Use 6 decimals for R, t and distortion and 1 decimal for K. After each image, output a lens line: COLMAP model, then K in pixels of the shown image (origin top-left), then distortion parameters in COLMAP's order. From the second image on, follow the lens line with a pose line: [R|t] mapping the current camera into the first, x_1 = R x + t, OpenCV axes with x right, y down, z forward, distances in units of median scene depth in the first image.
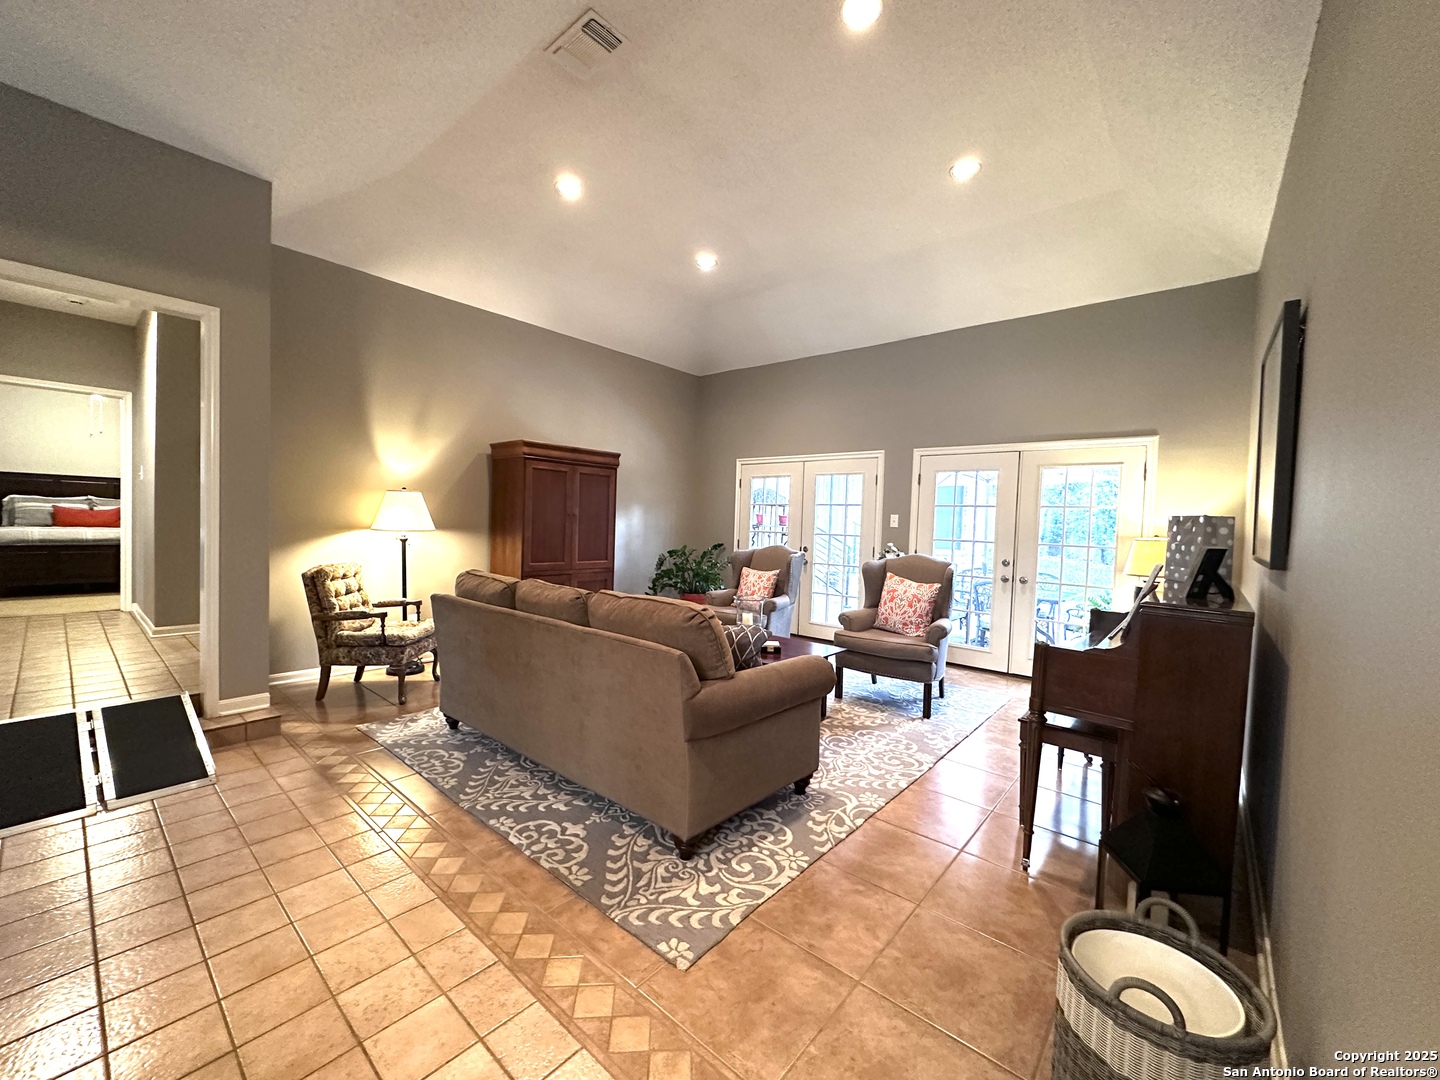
lens RADIAL K [[574.3, 0, 721.5], [0, 574.3, 538.6], [0, 0, 1]] dist [-0.004718, 0.000661]
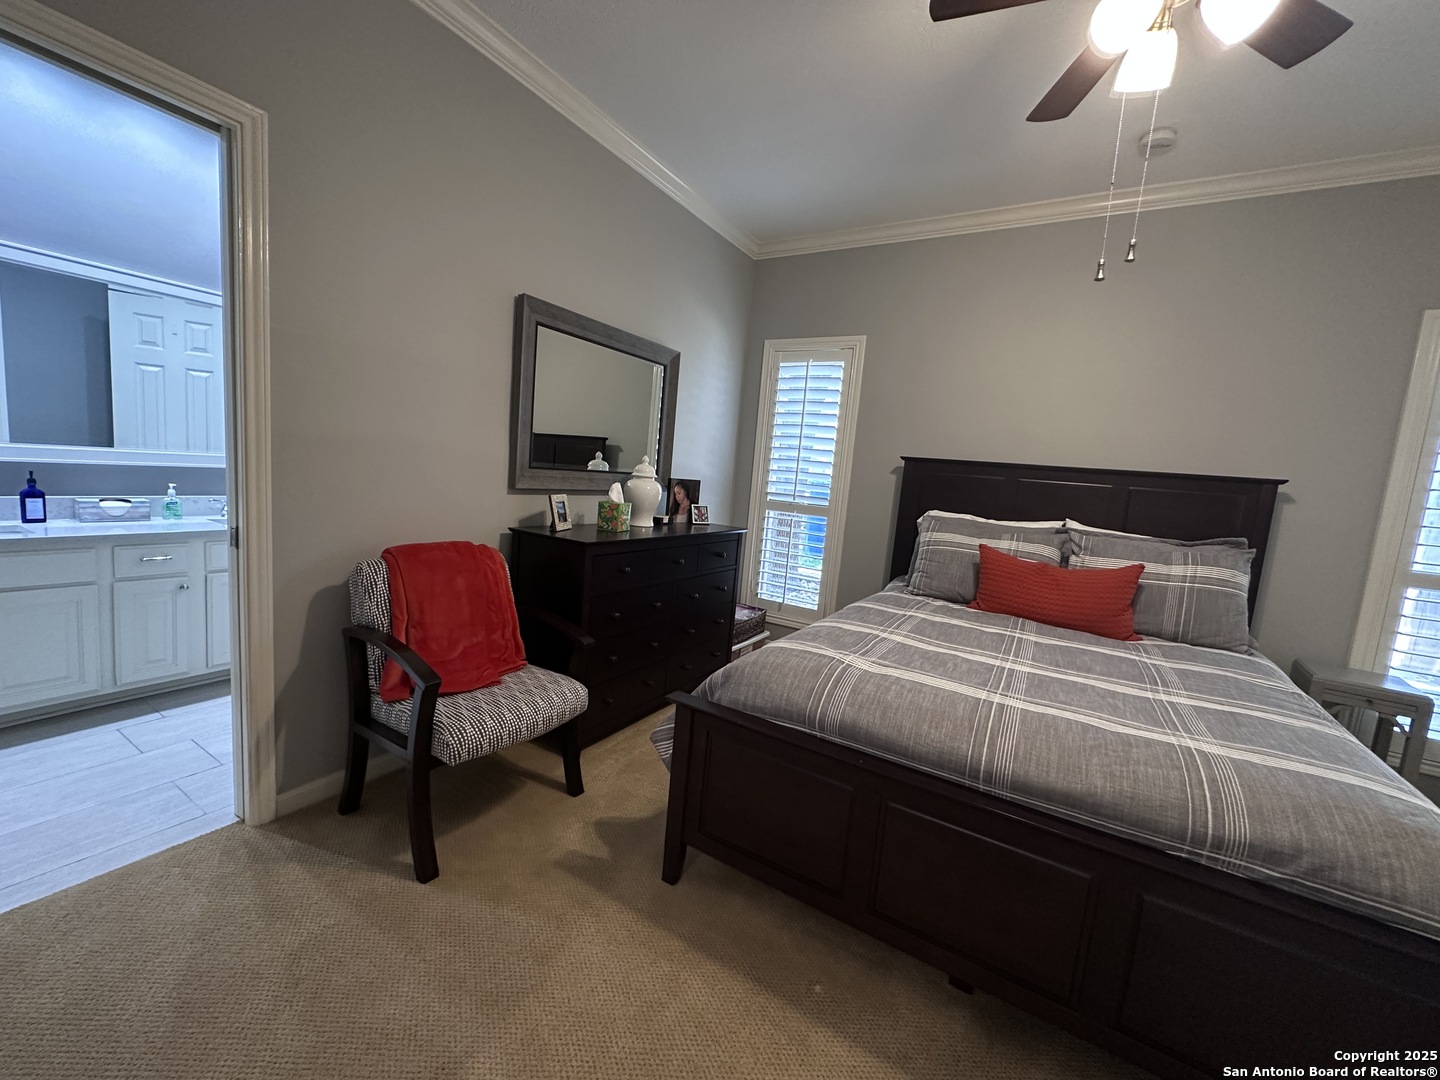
lens RADIAL K [[574.3, 0, 719.2], [0, 574.3, 535.9], [0, 0, 1]] dist [-0.004718, 0.000661]
pose [[0.173971, 0.093795, -0.980274, -0.822861], [-0.109127, 0.991159, 0.075470, -0.070656], [0.978686, 0.093845, 0.182668, 0.751139]]
